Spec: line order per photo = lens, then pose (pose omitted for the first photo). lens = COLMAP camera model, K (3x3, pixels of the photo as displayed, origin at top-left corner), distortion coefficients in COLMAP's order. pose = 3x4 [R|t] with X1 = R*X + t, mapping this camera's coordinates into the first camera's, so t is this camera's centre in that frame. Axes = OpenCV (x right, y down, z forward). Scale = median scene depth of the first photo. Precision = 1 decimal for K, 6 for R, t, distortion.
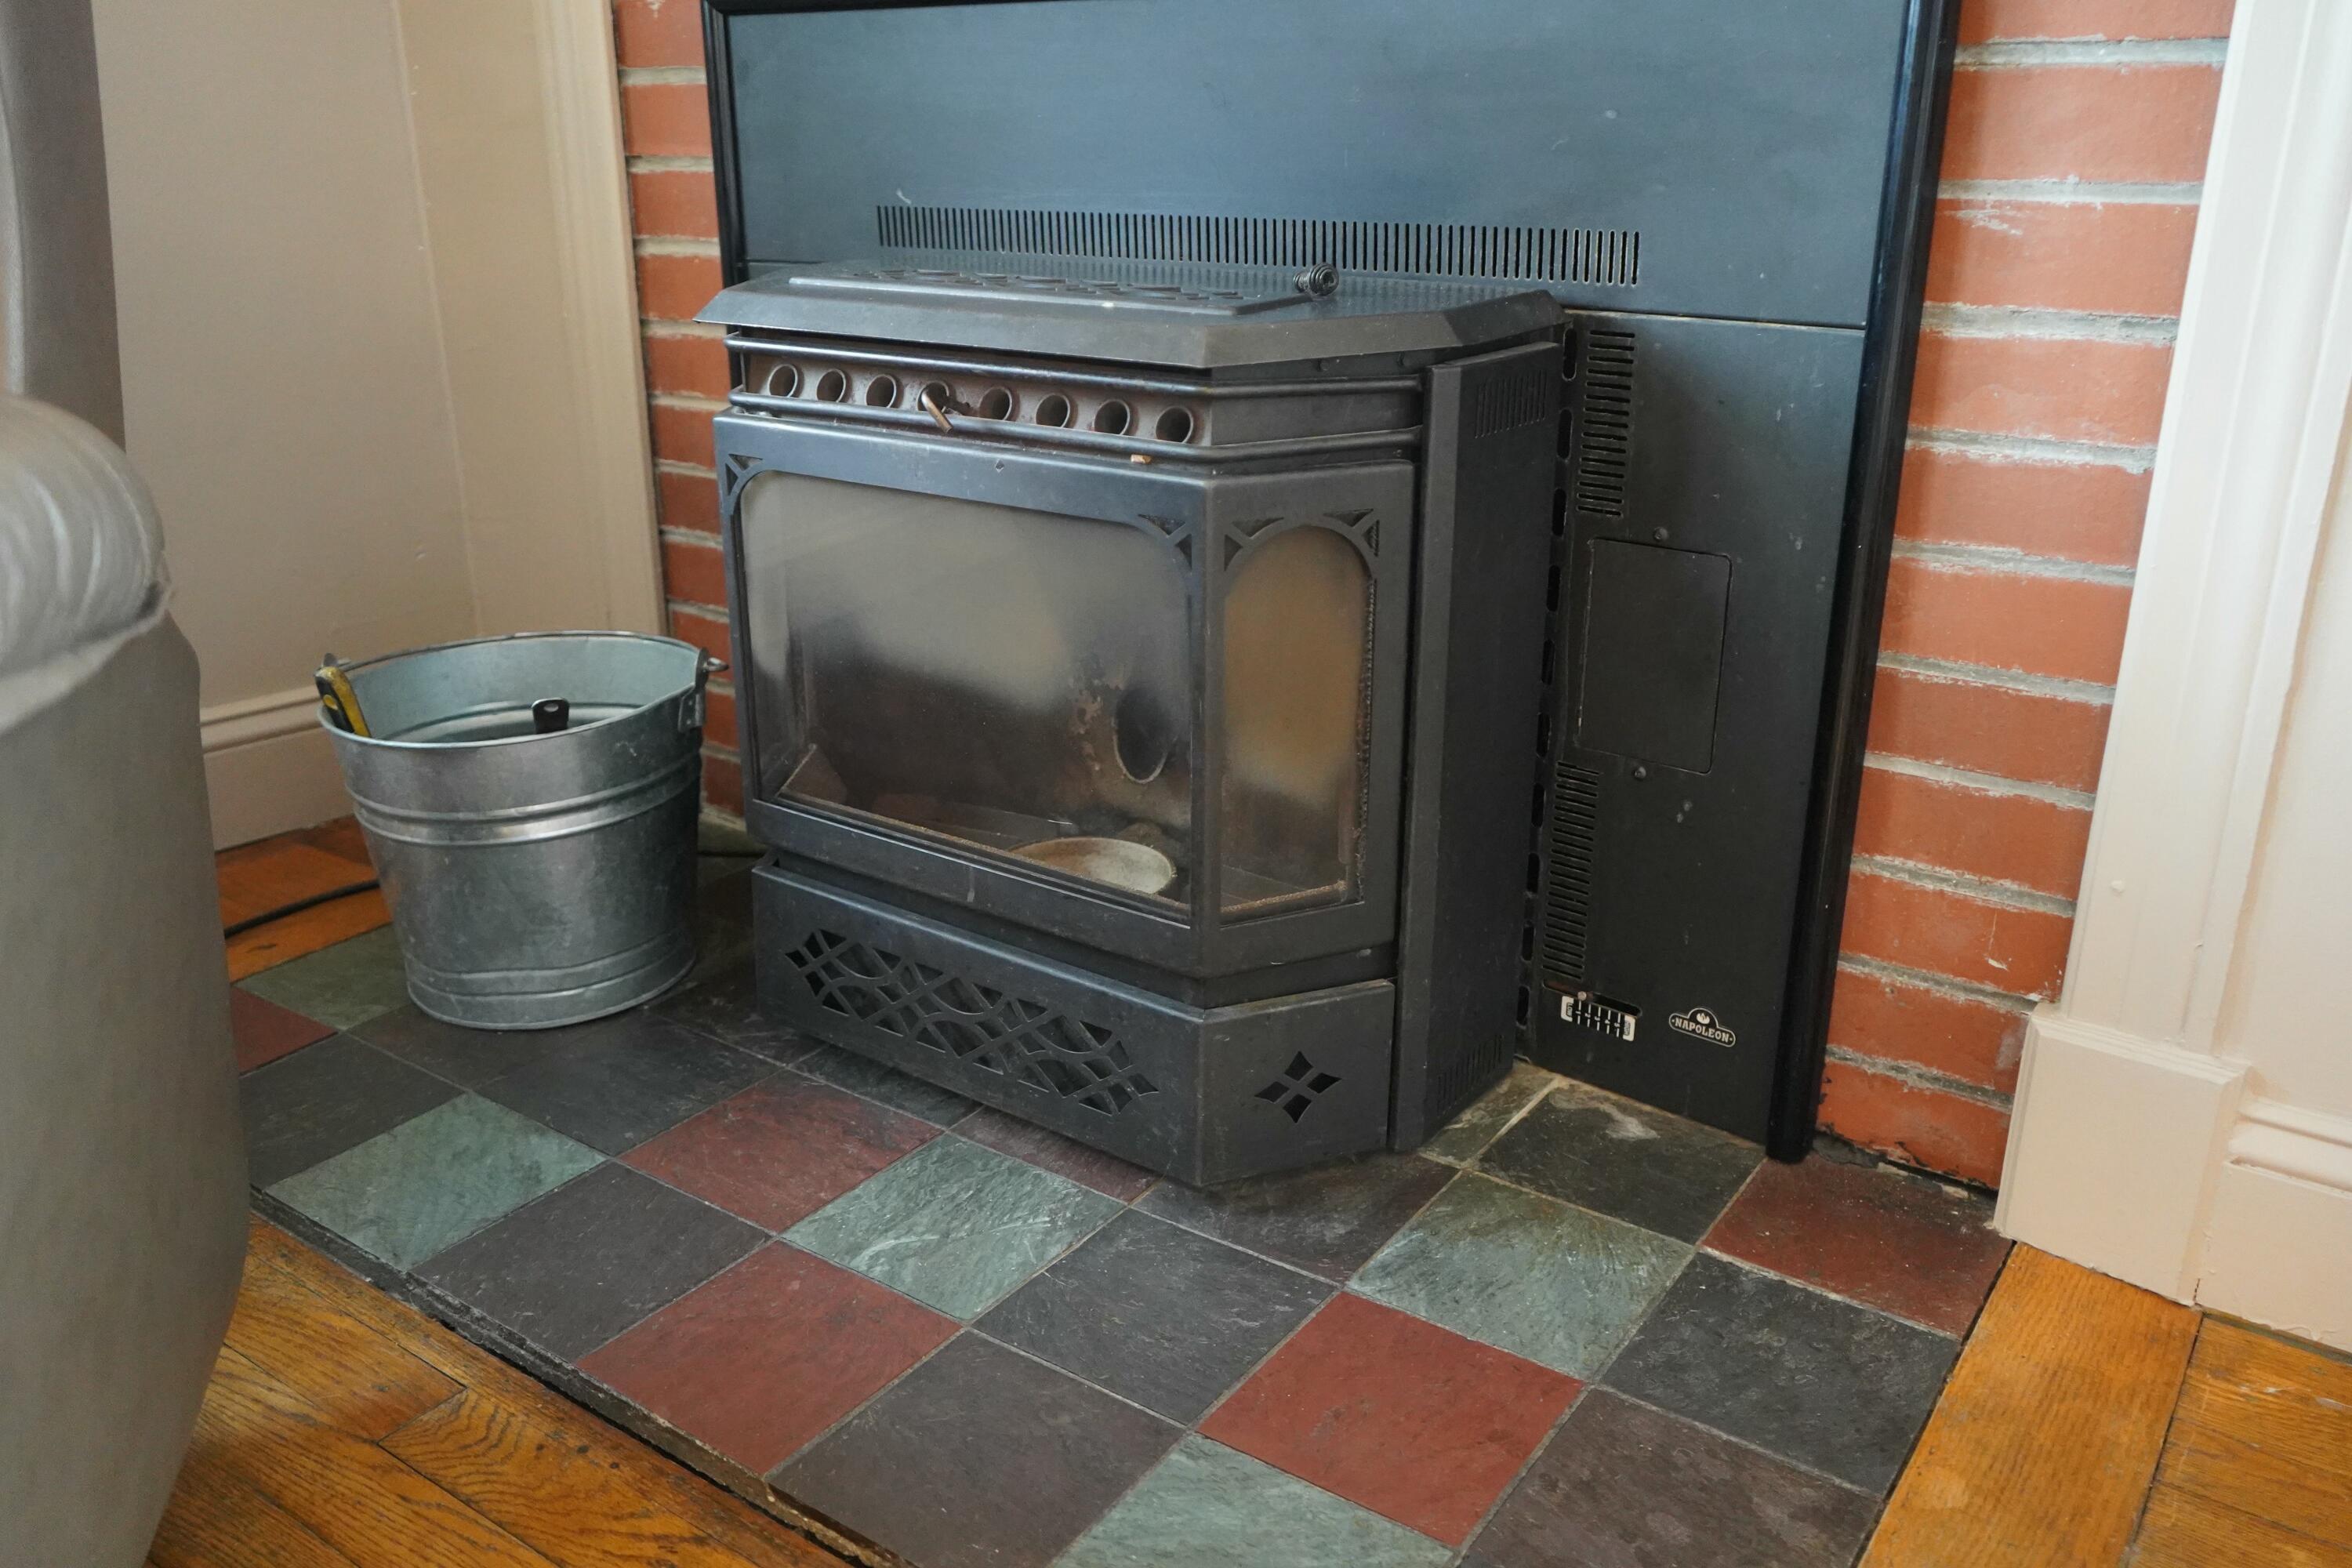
lens RADIAL K [[1869.1, 0, 1175.2], [0, 1869.1, 784.3], [0, 0, 1]] dist [-0.026417, 0.025775]
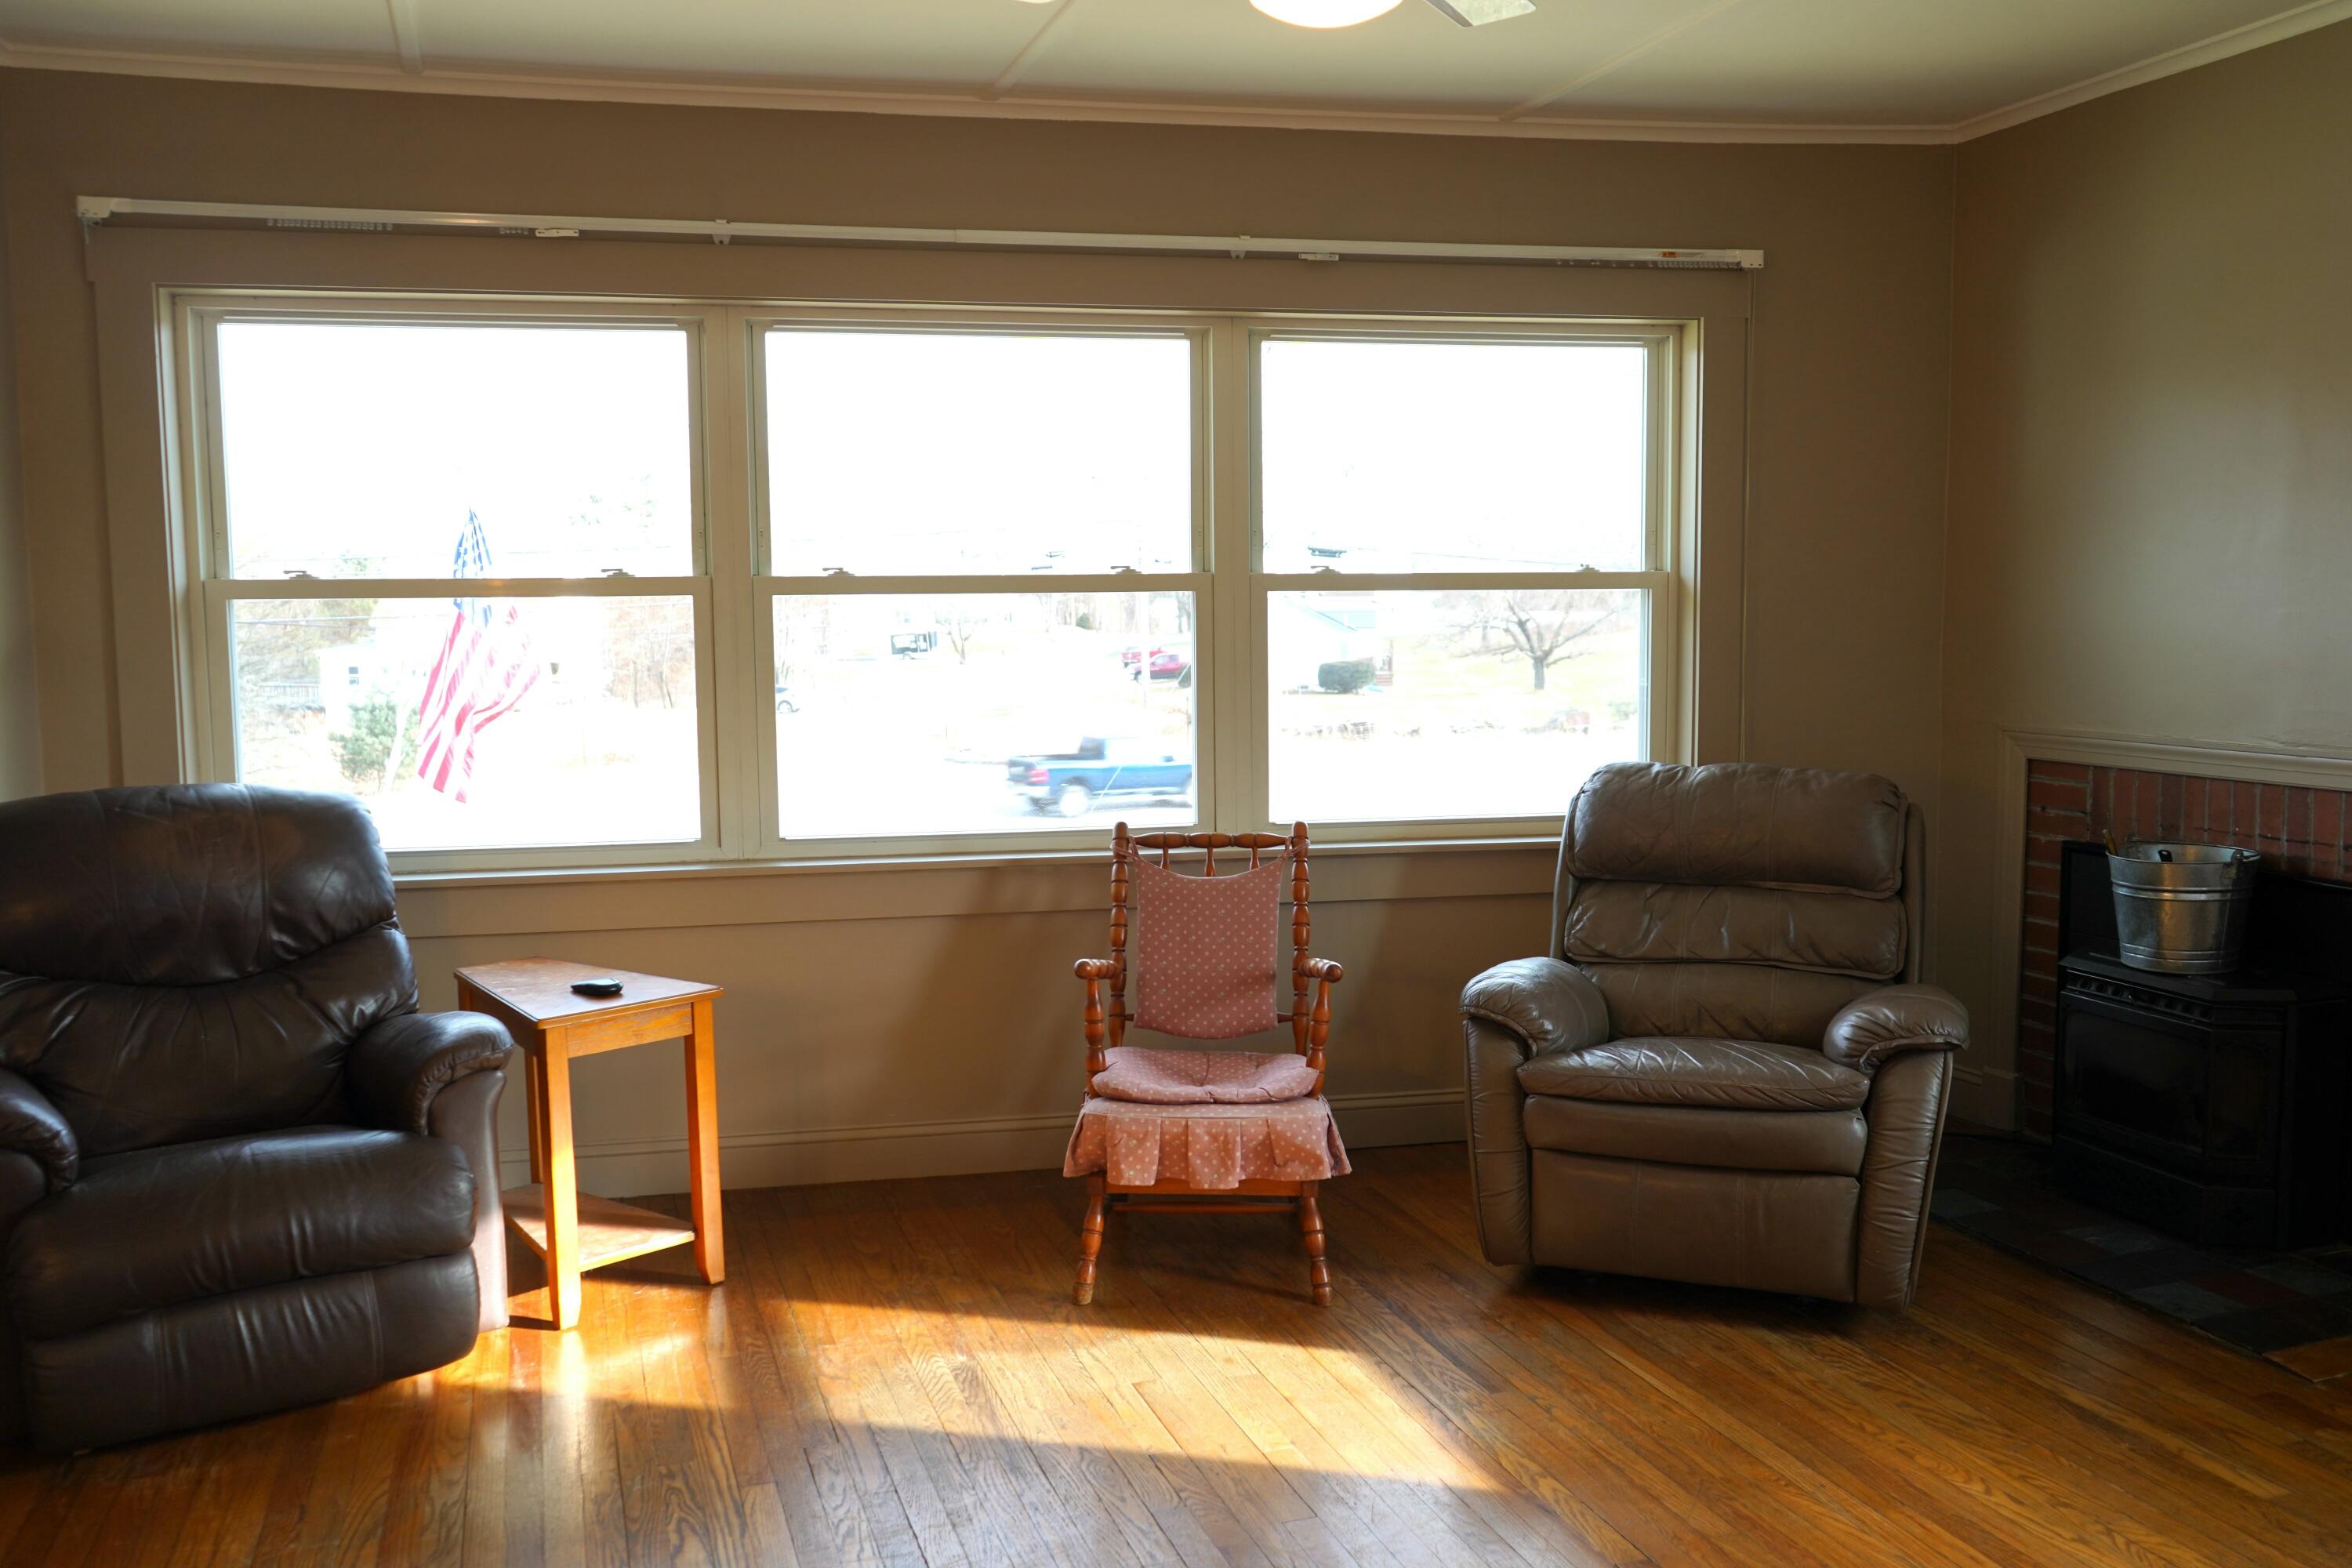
lens RADIAL K [[1869.1, 0, 1169.7], [0, 1869.1, 785.3], [0, 0, 1]] dist [-0.026417, 0.025775]
pose [[0.810542, 0.043958, -0.584028, 0.362967], [-0.180732, 0.967287, -0.178023, 0.304866], [0.557097, 0.249847, 0.791972, -2.446261]]
